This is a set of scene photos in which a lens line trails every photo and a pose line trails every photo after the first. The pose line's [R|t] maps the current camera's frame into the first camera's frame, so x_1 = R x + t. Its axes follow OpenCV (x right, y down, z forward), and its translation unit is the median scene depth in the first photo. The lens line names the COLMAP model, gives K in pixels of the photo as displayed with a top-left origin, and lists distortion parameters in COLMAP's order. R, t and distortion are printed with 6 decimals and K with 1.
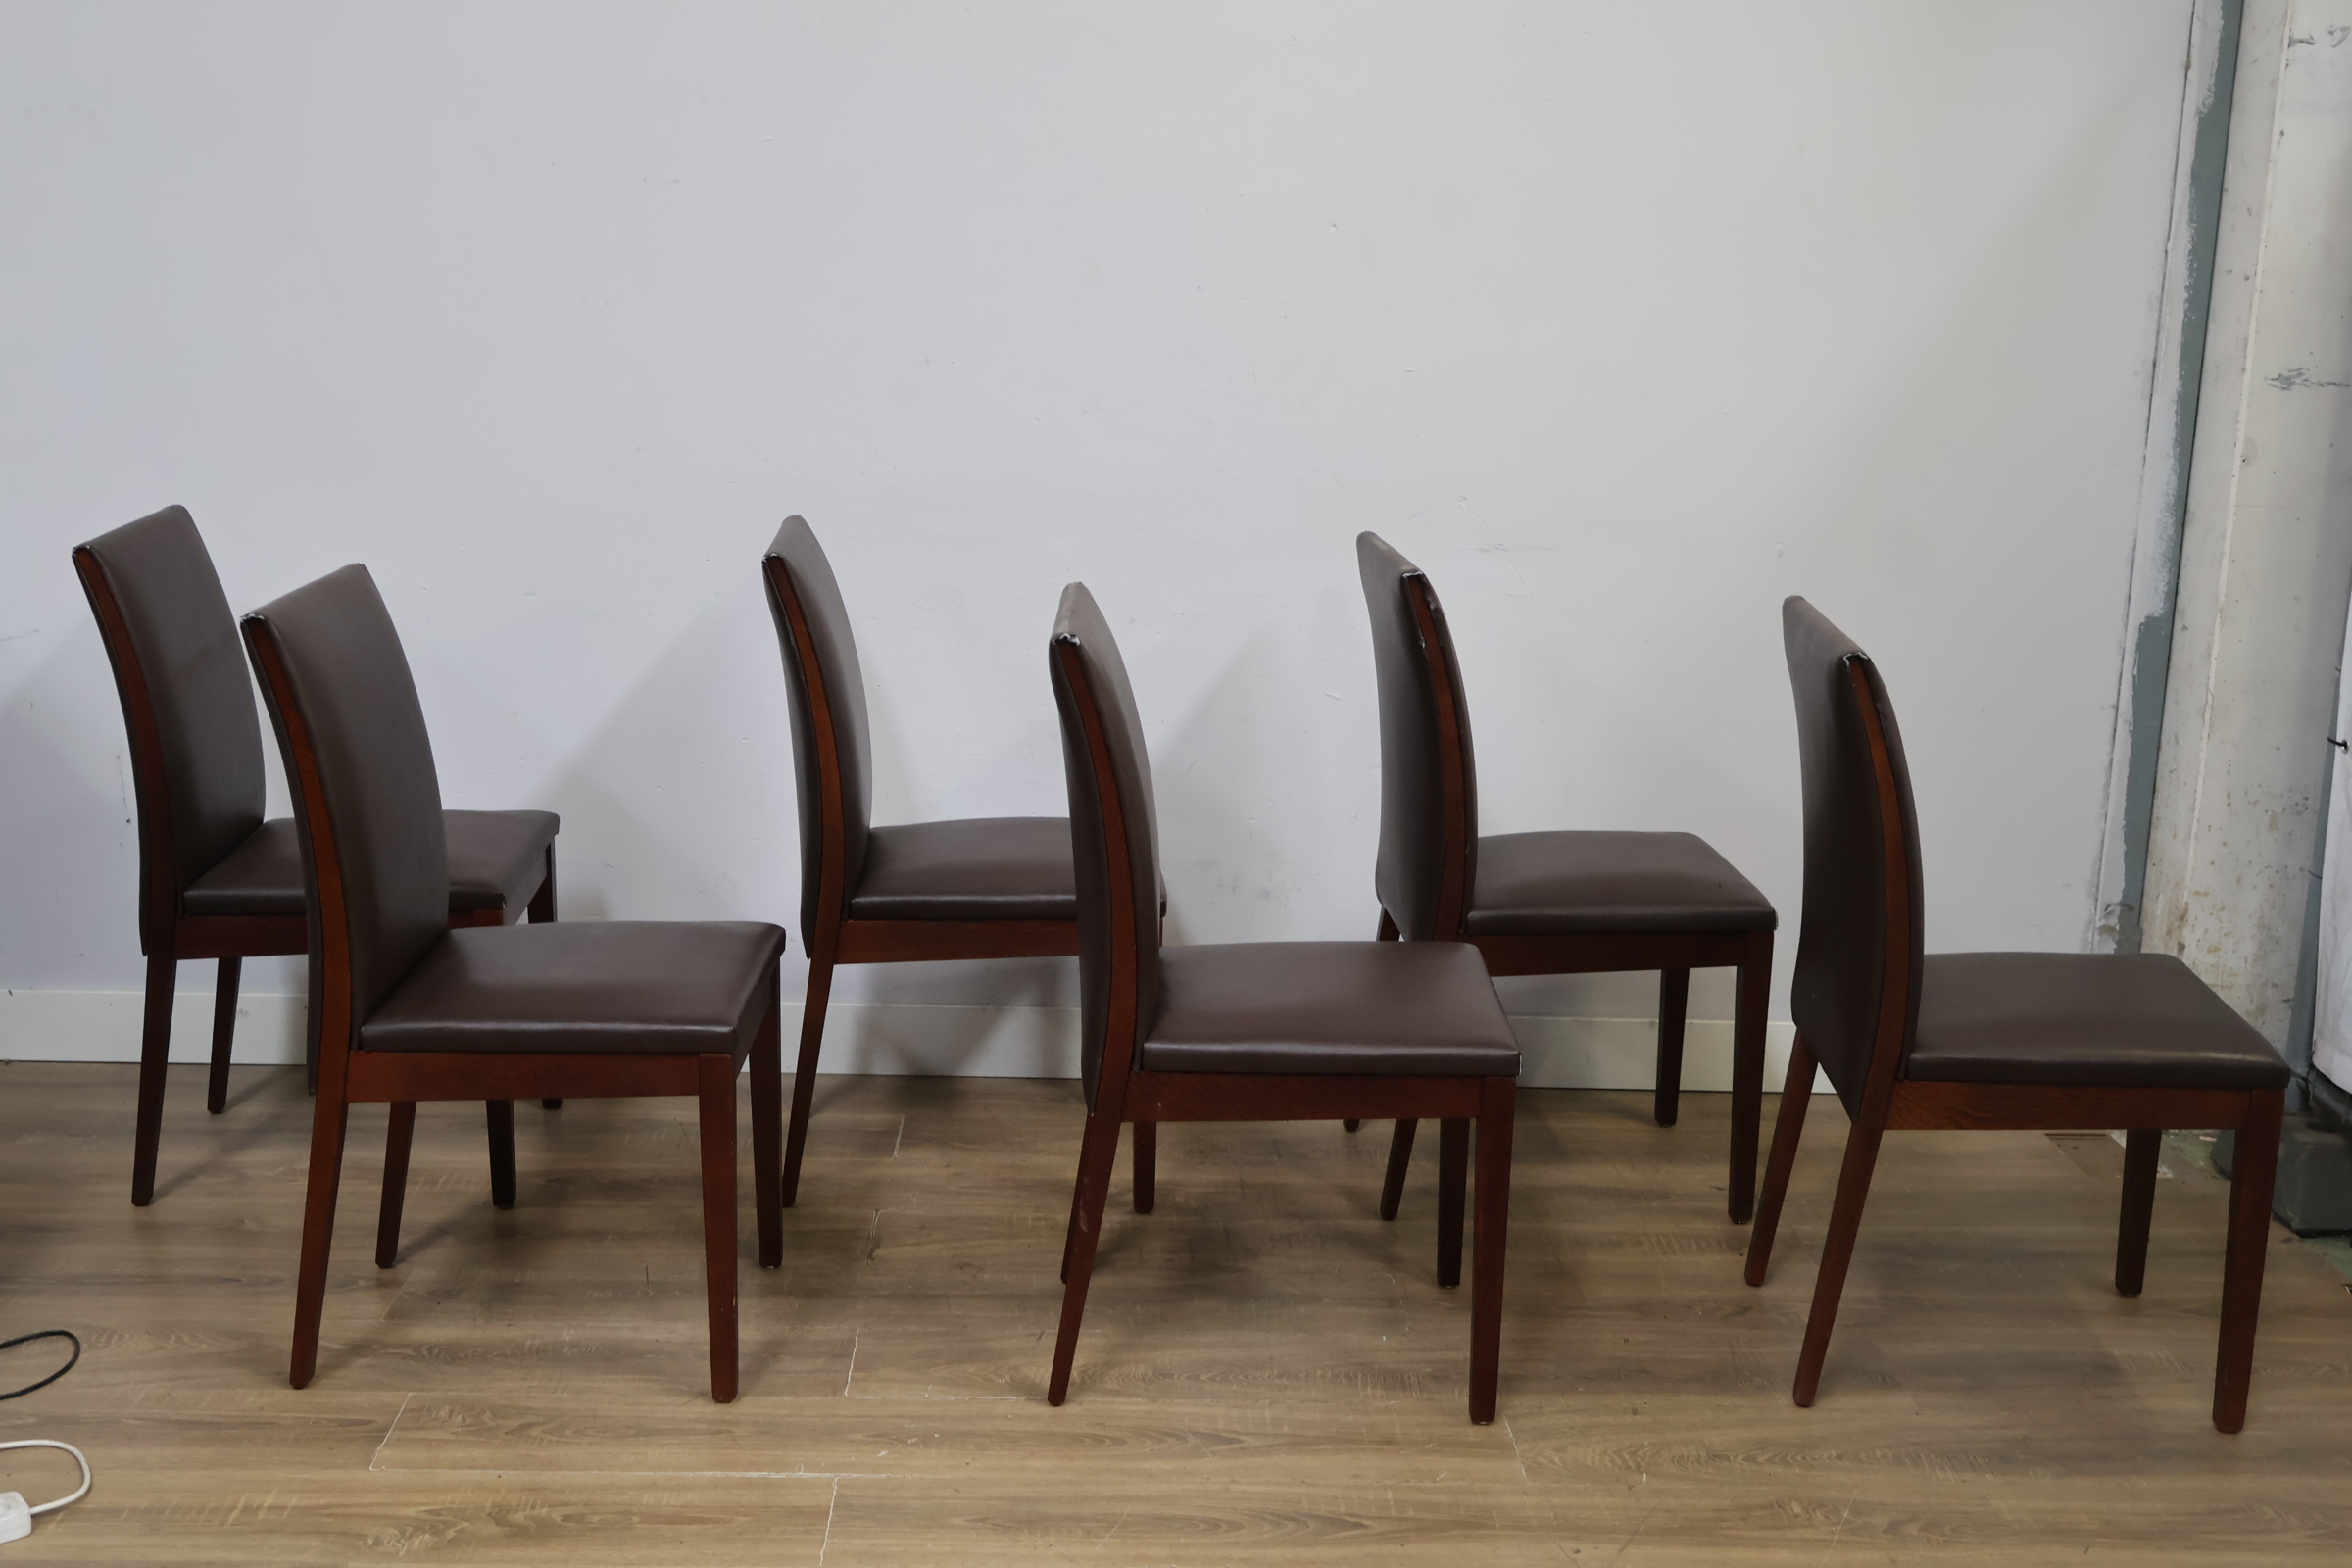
lens RADIAL K [[2637.0, 0, 1186.5], [0, 2637.0, 783.4], [0, 0, 1]] dist [0.003600, 0.000000]
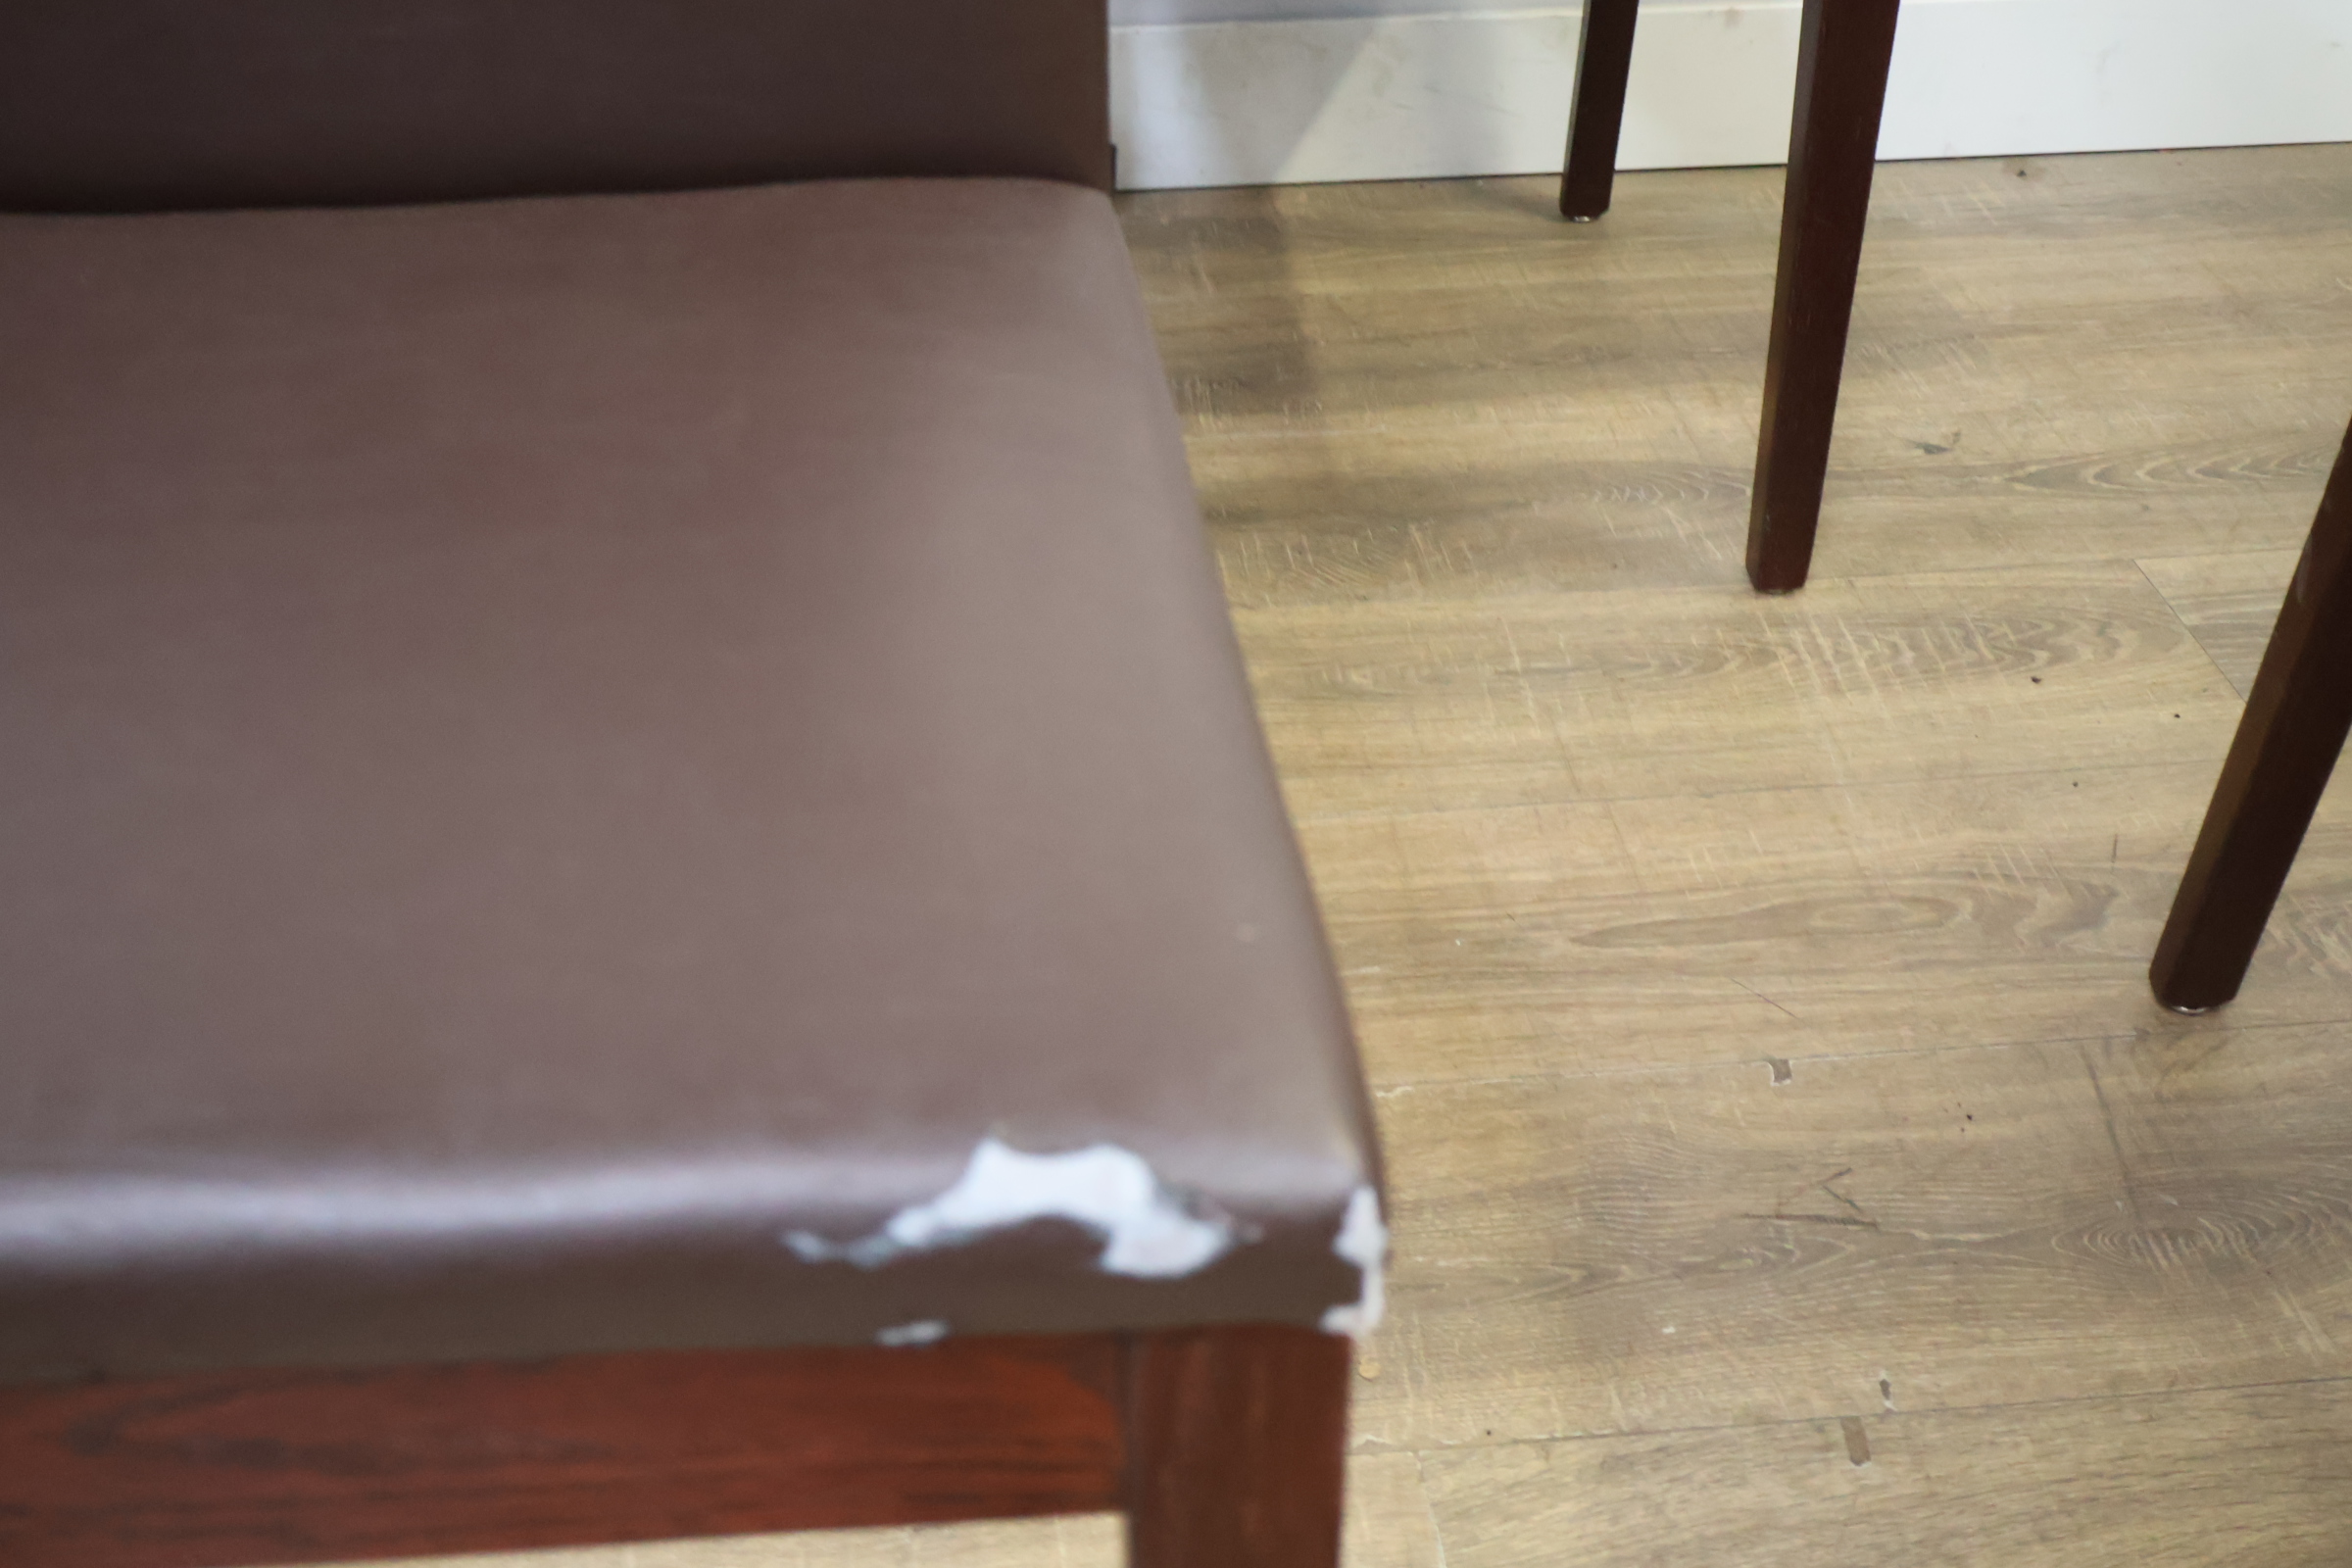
lens RADIAL K [[2637.0, 0, 1178.2], [0, 2637.0, 776.8], [0, 0, 1]] dist [0.003600, 0.000000]
pose [[0.997608, -0.061937, 0.030706, 0.085842], [0.045195, 0.920436, 0.388271, 0.045198], [-0.052311, -0.385954, 0.921034, 0.740766]]
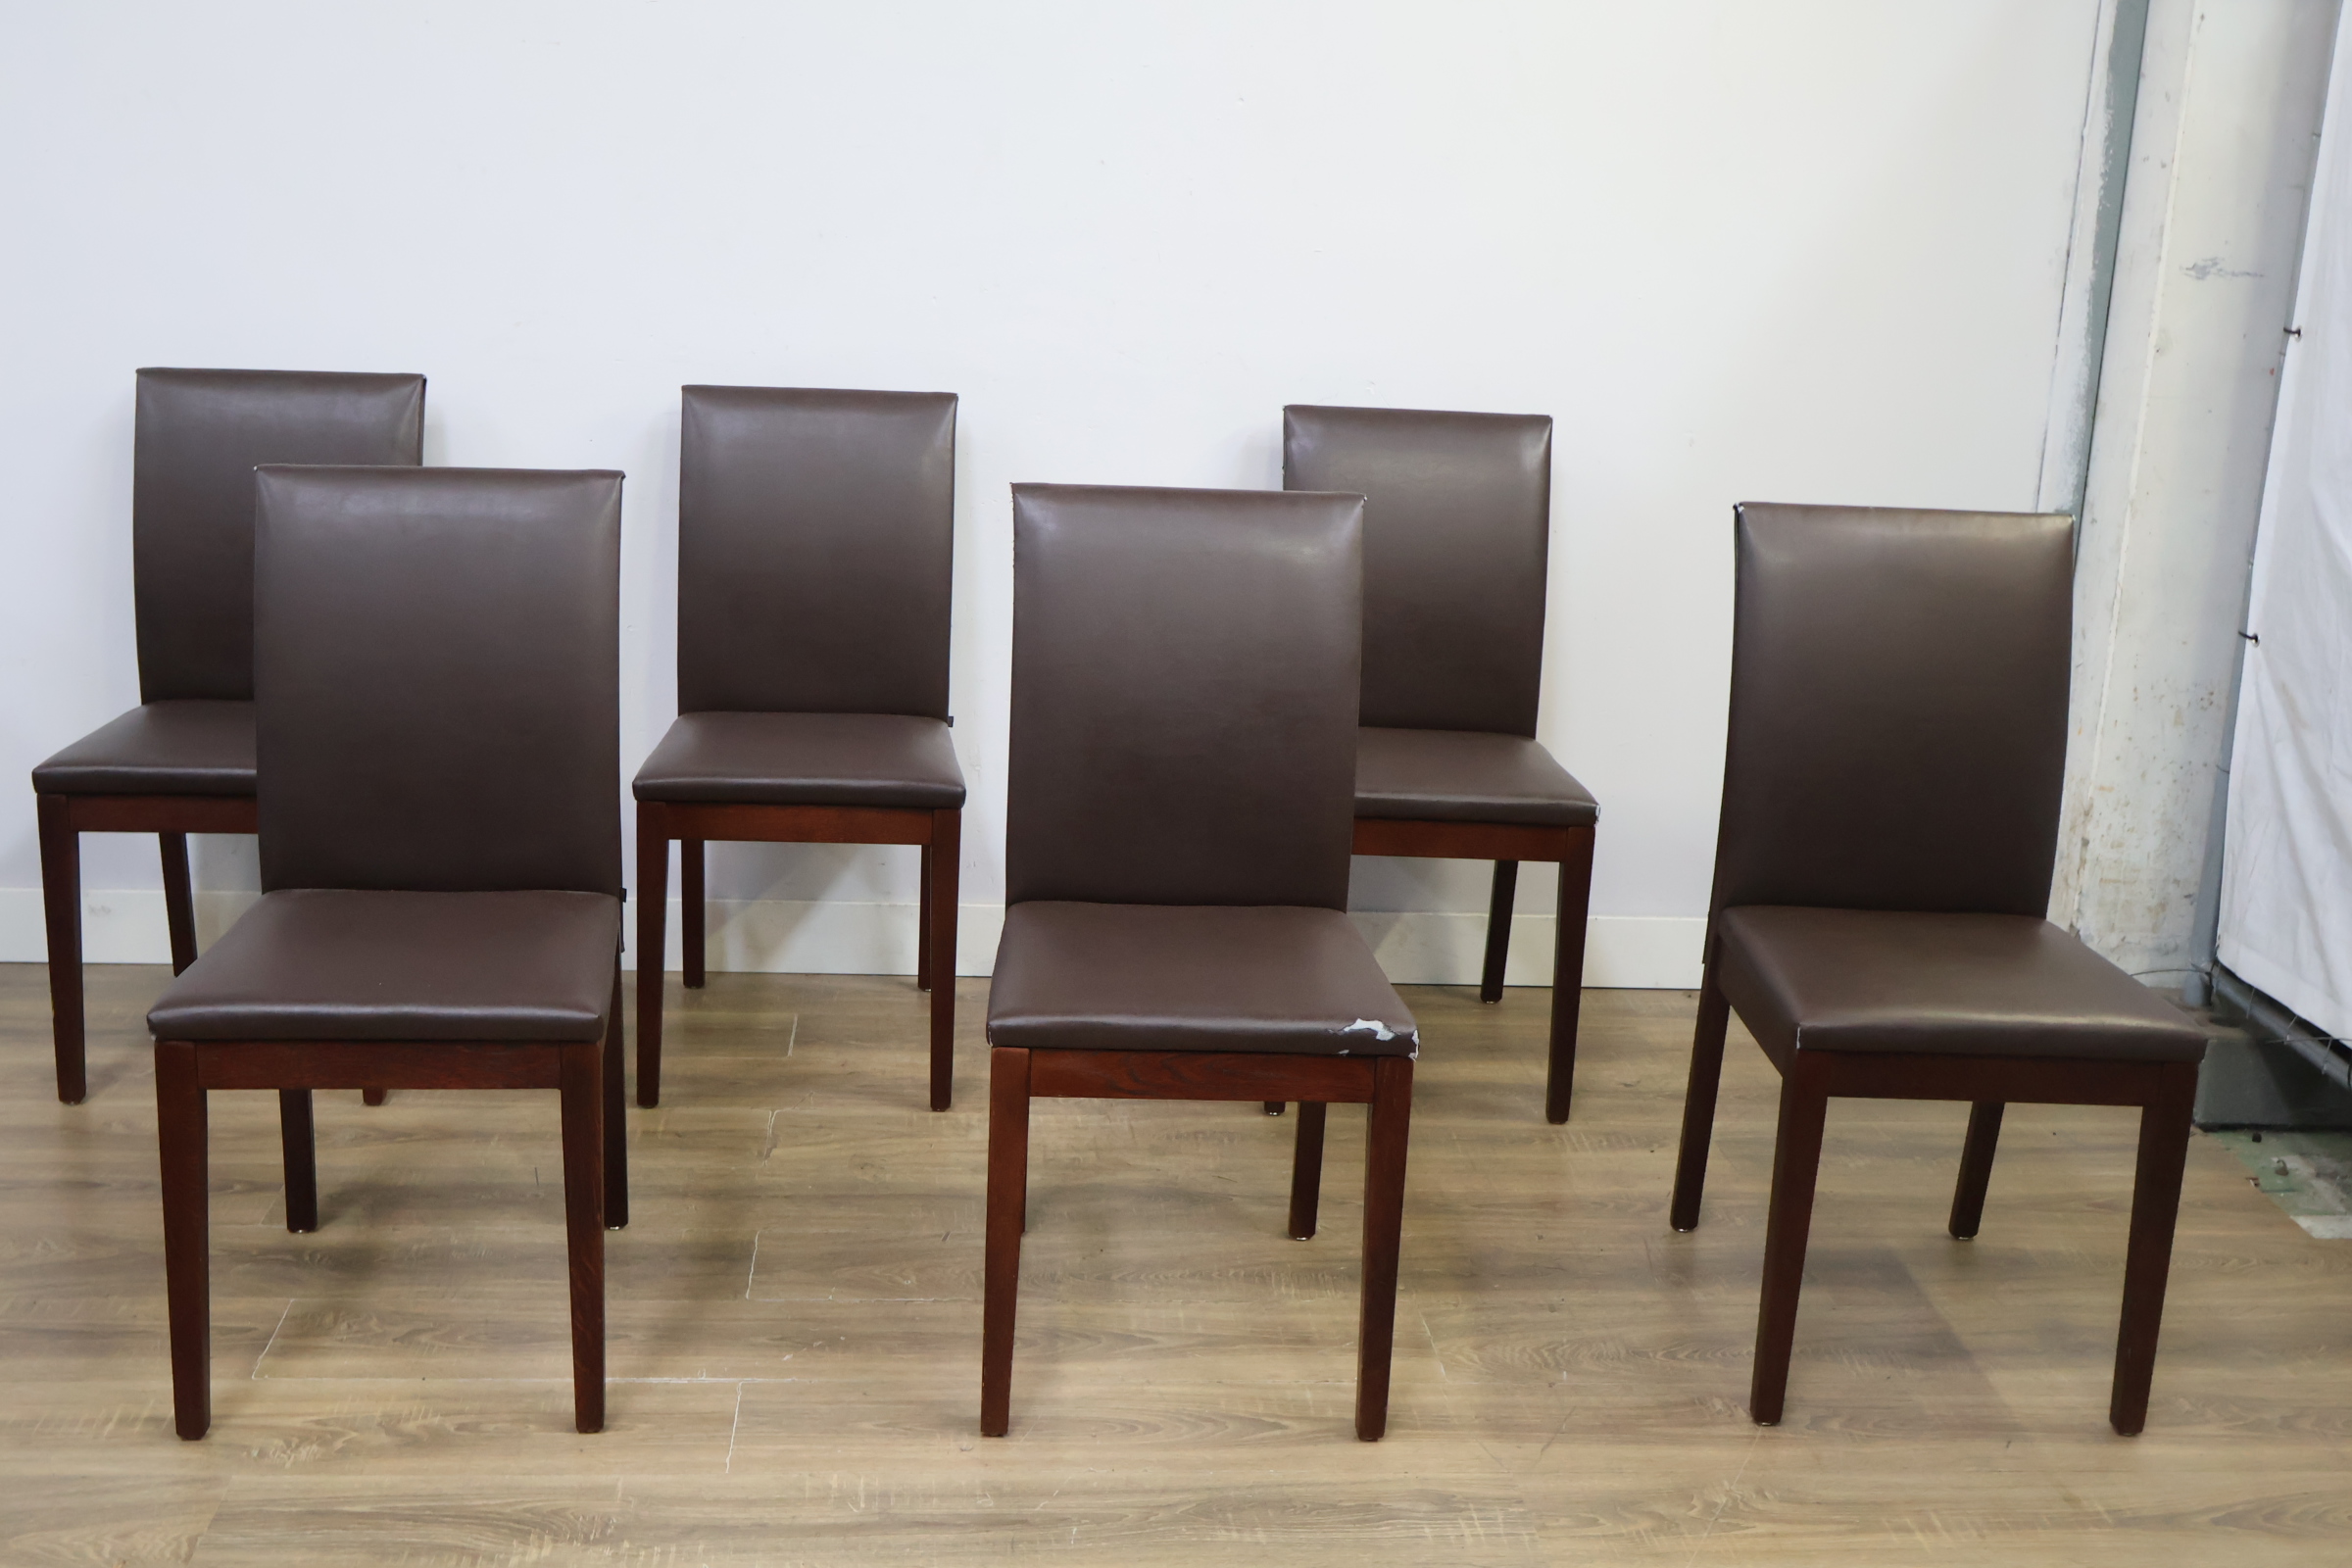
lens RADIAL K [[2637.0, 0, 1175.0], [0, 2637.0, 783.6], [0, 0, 1]] dist [0.003600, 0.000000]
pose [[0.998858, 0.001842, 0.047738, -0.017996], [-0.003552, 0.999354, 0.035761, 0.007016], [-0.047642, -0.035890, 0.998220, 0.028963]]
